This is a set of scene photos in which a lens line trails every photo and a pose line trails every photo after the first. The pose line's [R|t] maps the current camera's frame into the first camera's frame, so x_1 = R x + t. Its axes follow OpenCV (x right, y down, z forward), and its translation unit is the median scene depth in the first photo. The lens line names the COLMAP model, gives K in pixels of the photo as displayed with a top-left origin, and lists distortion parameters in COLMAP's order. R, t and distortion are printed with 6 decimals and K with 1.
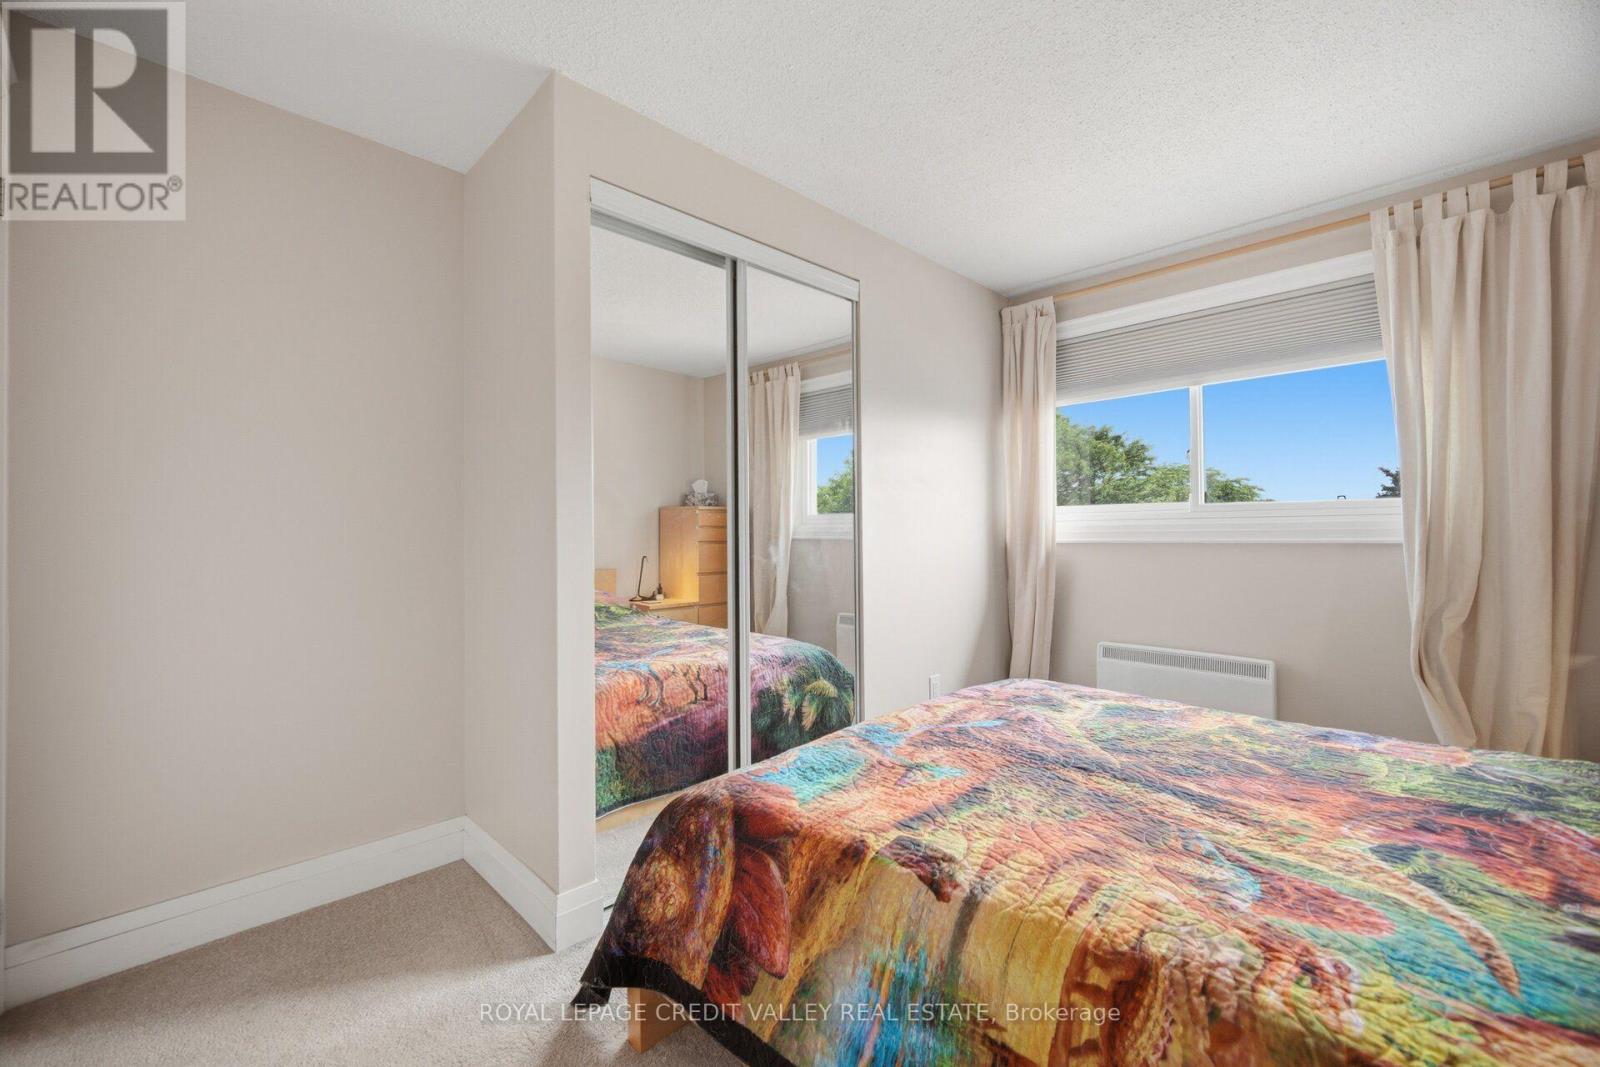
lens RADIAL K [[639.1, 0, 765.5], [0, 639.1, 526.7], [0, 0, 1]] dist [0.000662, 0.000337]
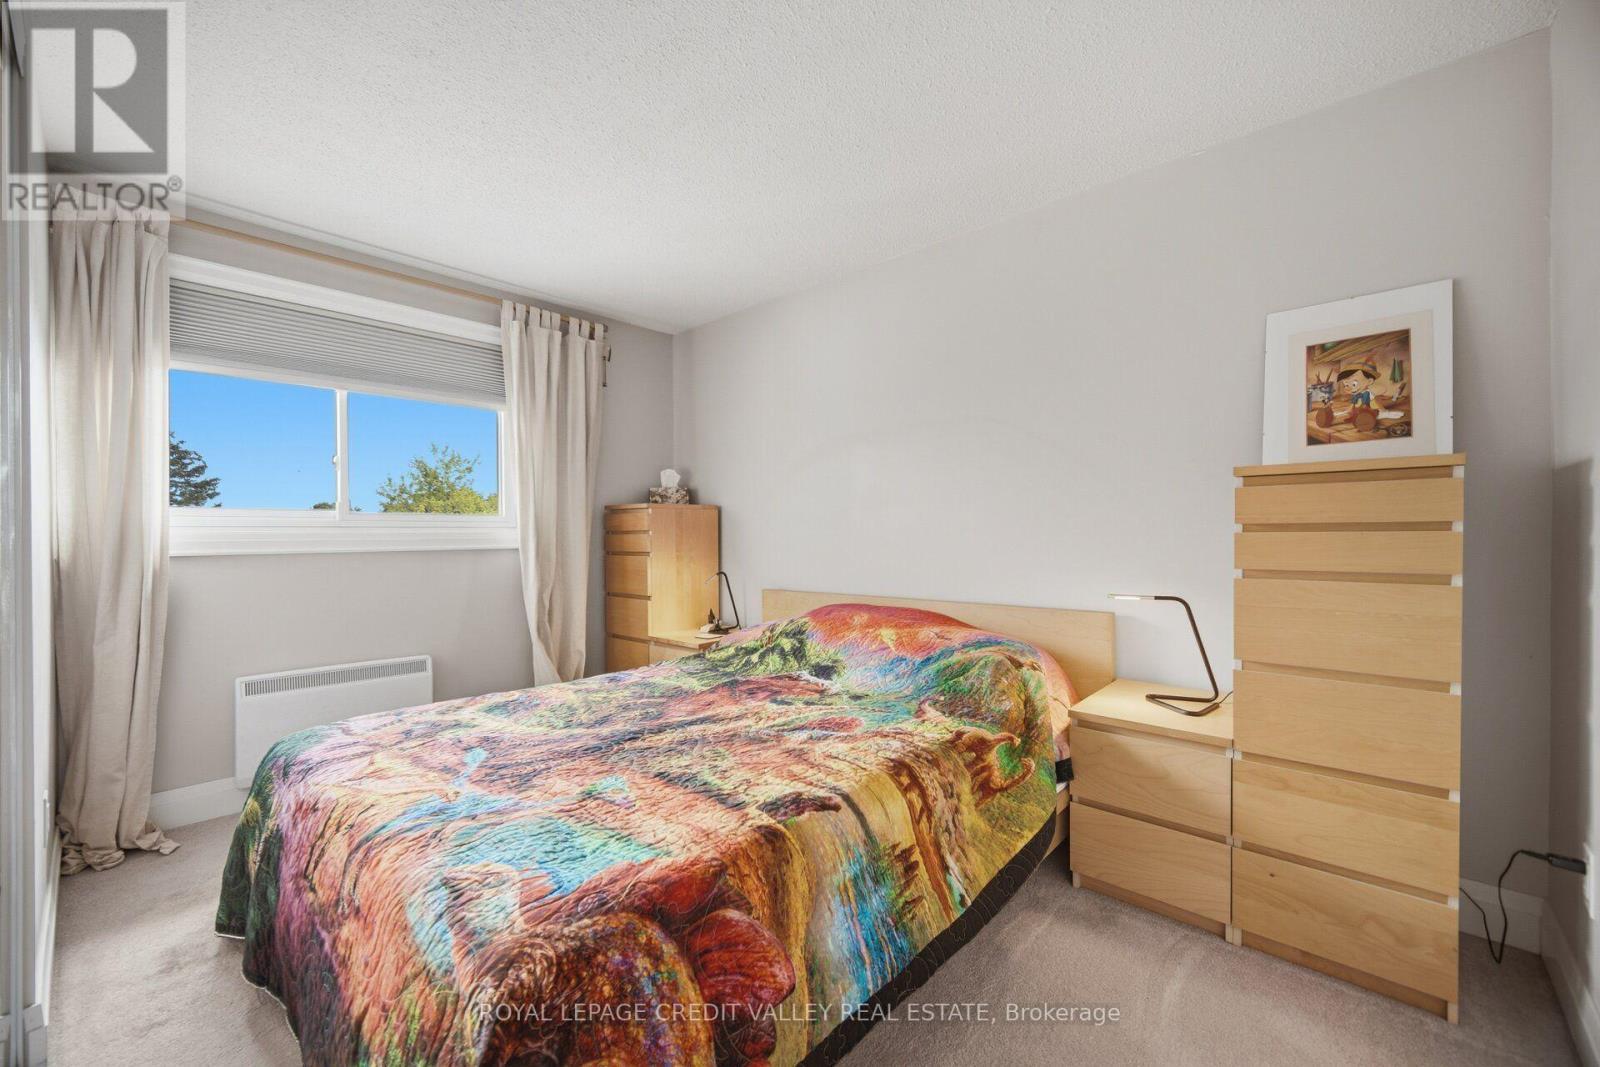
lens RADIAL K [[639.1, 0, 797.9], [0, 639.1, 538.9], [0, 0, 1]] dist [0.000662, 0.000337]
pose [[-0.042919, 0.002523, 0.999075, -0.771617], [0.000249, 0.999997, -0.002514, 0.017546], [-0.999079, 0.000141, -0.042920, 0.838682]]
